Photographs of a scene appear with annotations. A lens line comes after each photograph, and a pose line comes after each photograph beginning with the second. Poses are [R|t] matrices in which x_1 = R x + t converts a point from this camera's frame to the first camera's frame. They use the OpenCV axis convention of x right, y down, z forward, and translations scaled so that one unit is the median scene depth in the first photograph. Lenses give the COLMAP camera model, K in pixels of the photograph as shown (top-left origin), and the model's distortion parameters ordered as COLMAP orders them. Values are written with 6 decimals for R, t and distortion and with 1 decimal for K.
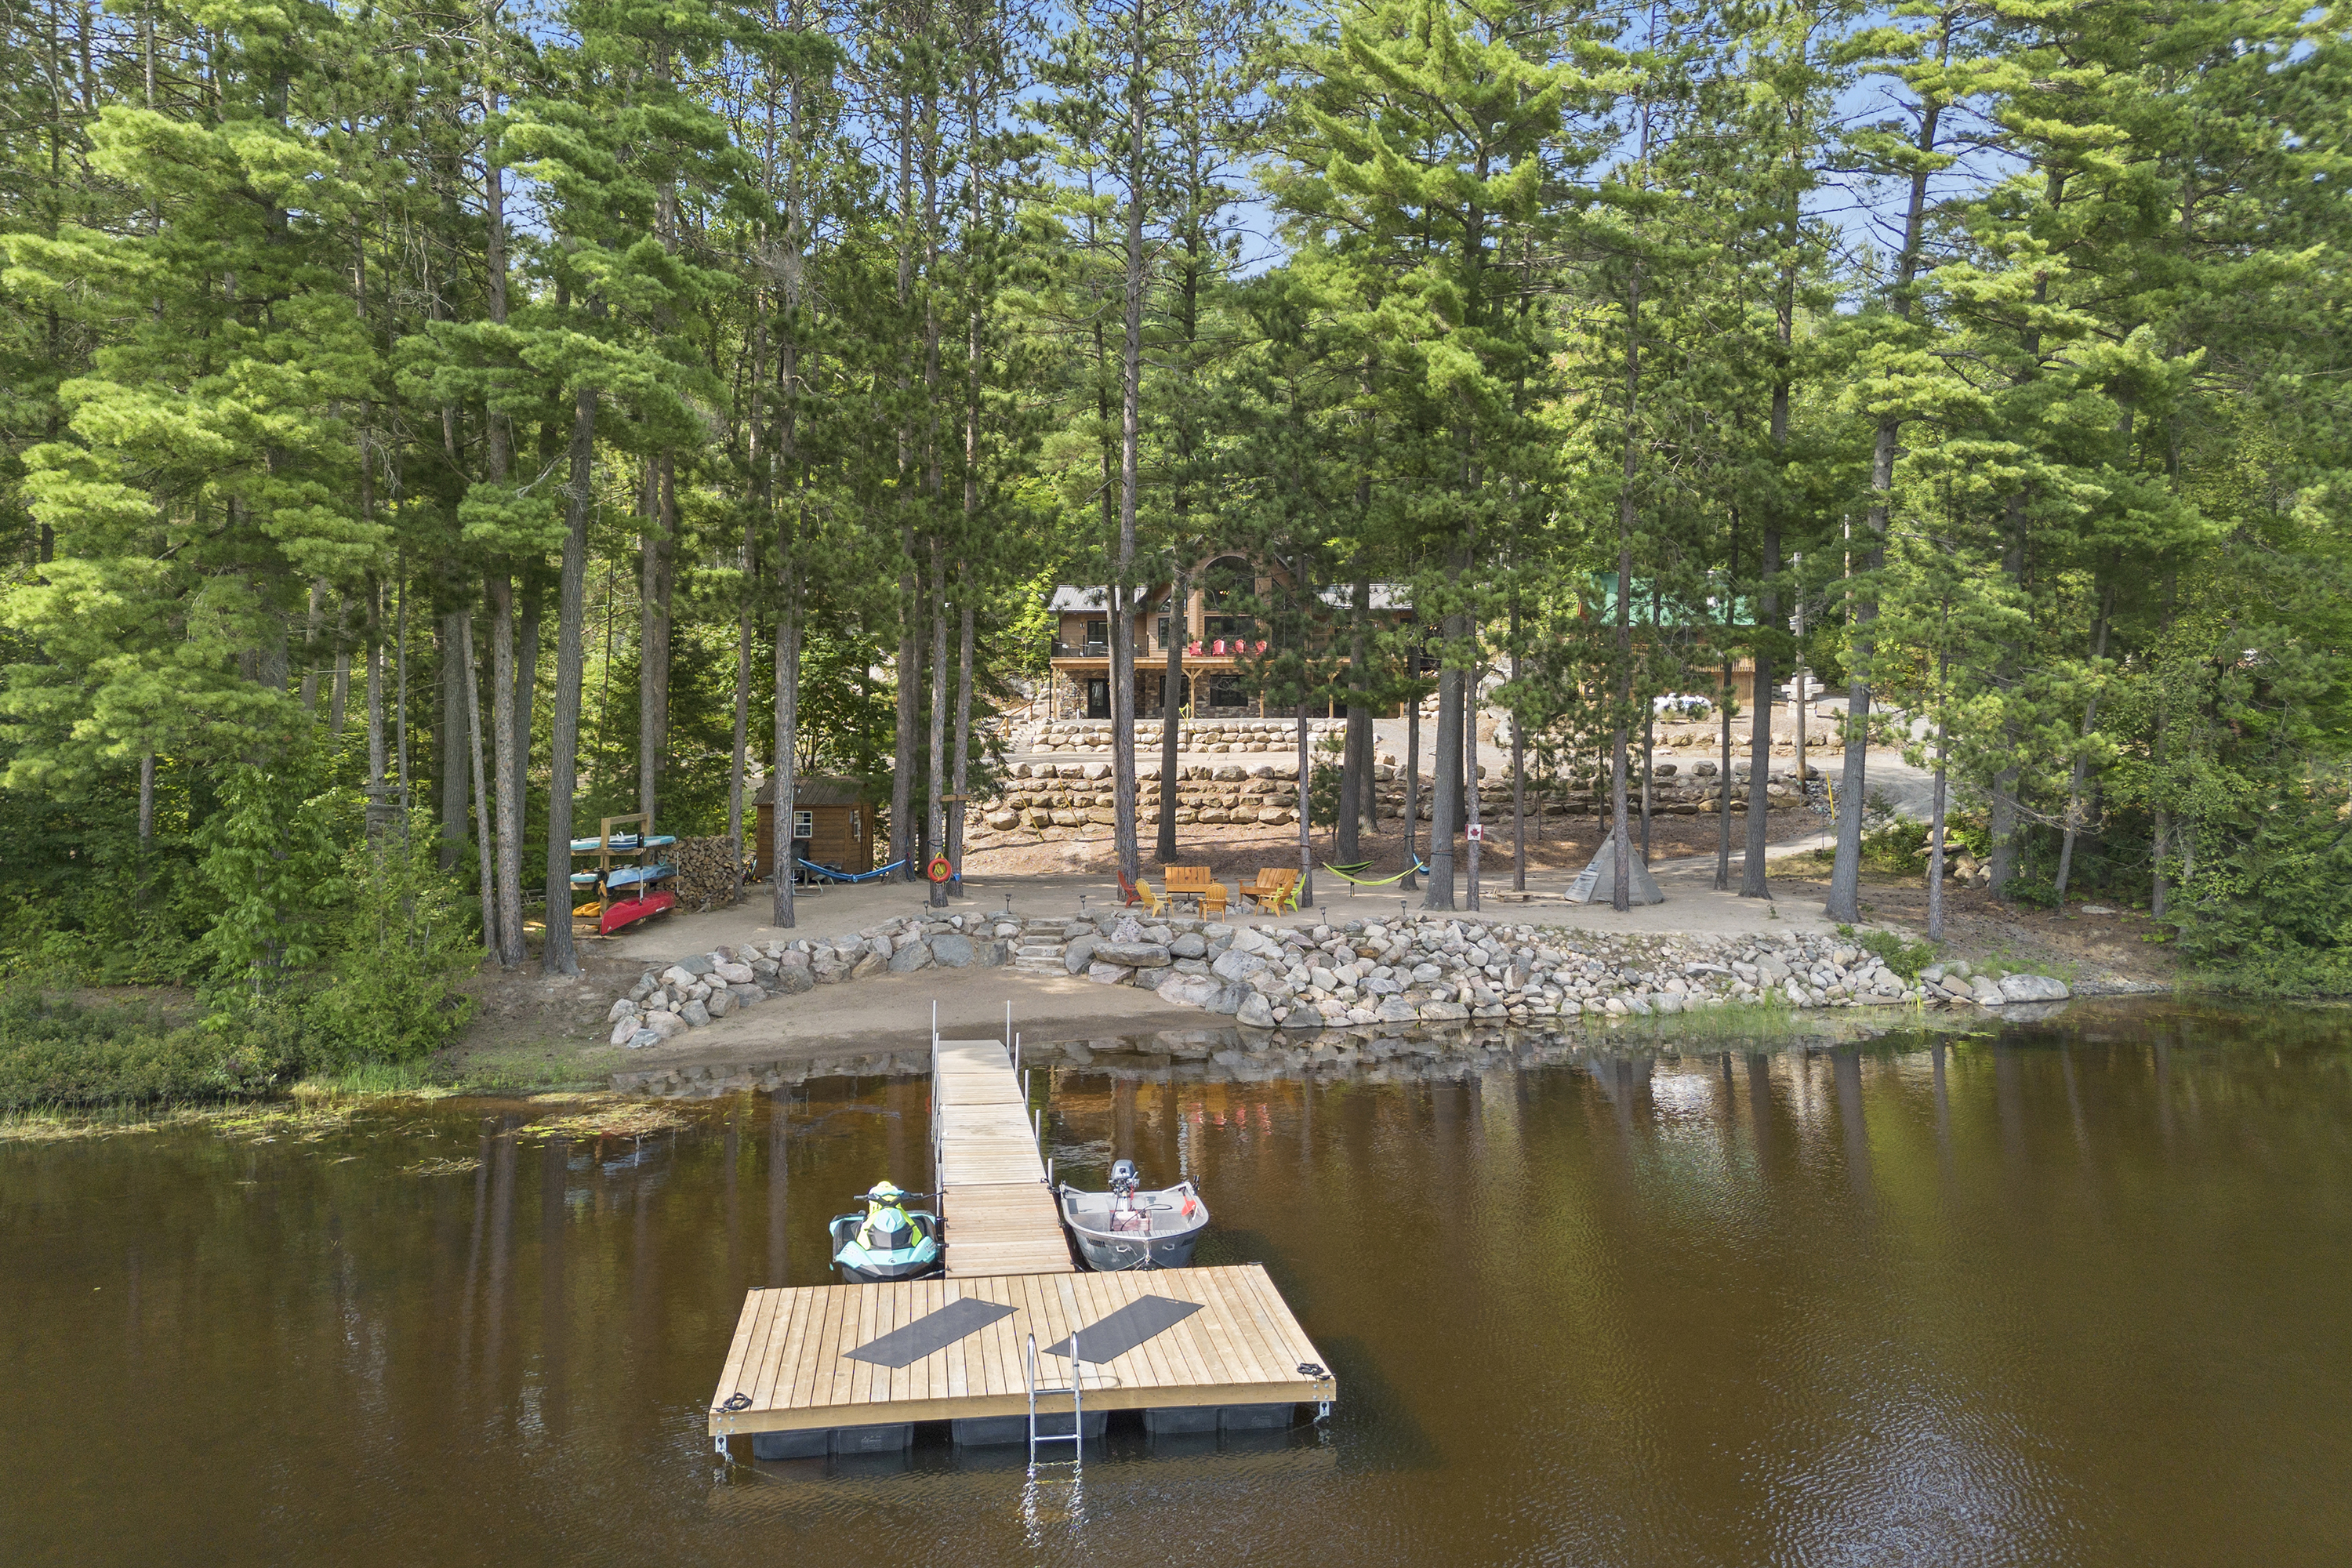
lens RADIAL K [[1584.5, 0, 1176.0], [0, 1584.5, 784.0], [0, 0, 1]] dist [0.044137, -0.003432]
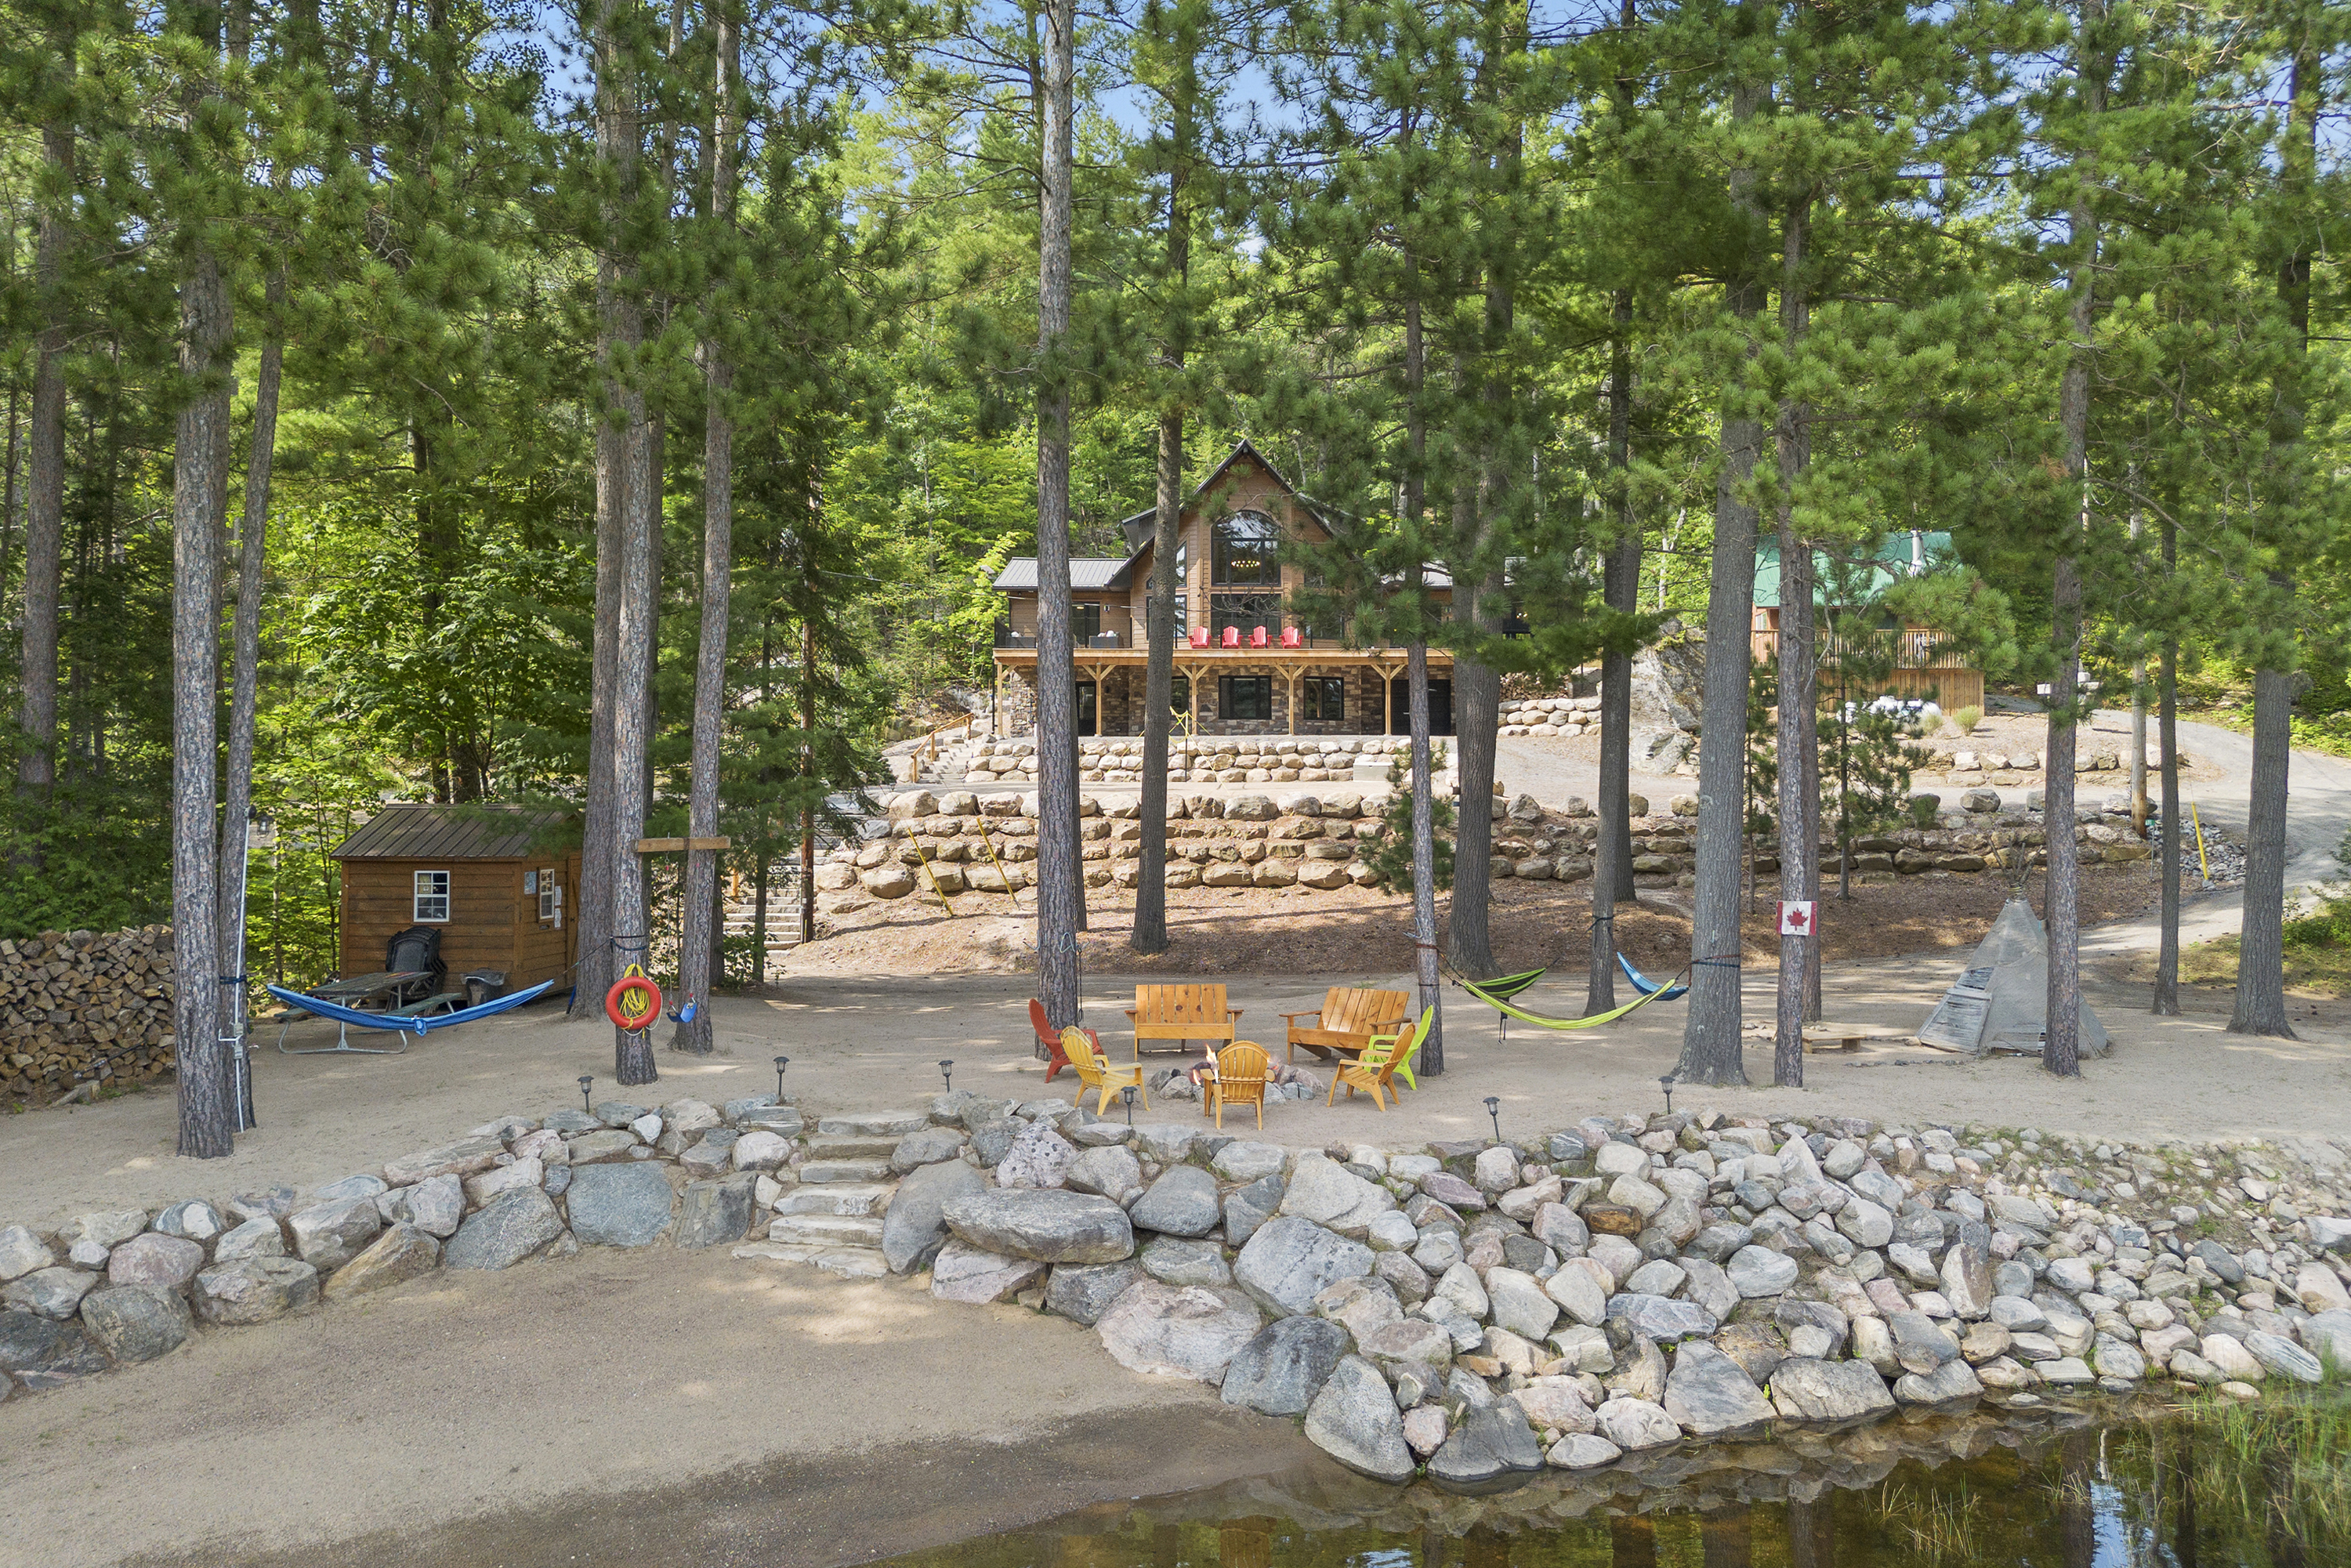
lens RADIAL K [[1583.8, 0, 1175.5], [0, 1583.8, 784.0], [0, 0, 1]] dist [0.044137, -0.003432]
pose [[0.999995, -0.000841, -0.003120, 0.005754], [0.000742, 0.999493, -0.031820, 0.004389], [0.003145, 0.031818, 0.999489, 0.392856]]
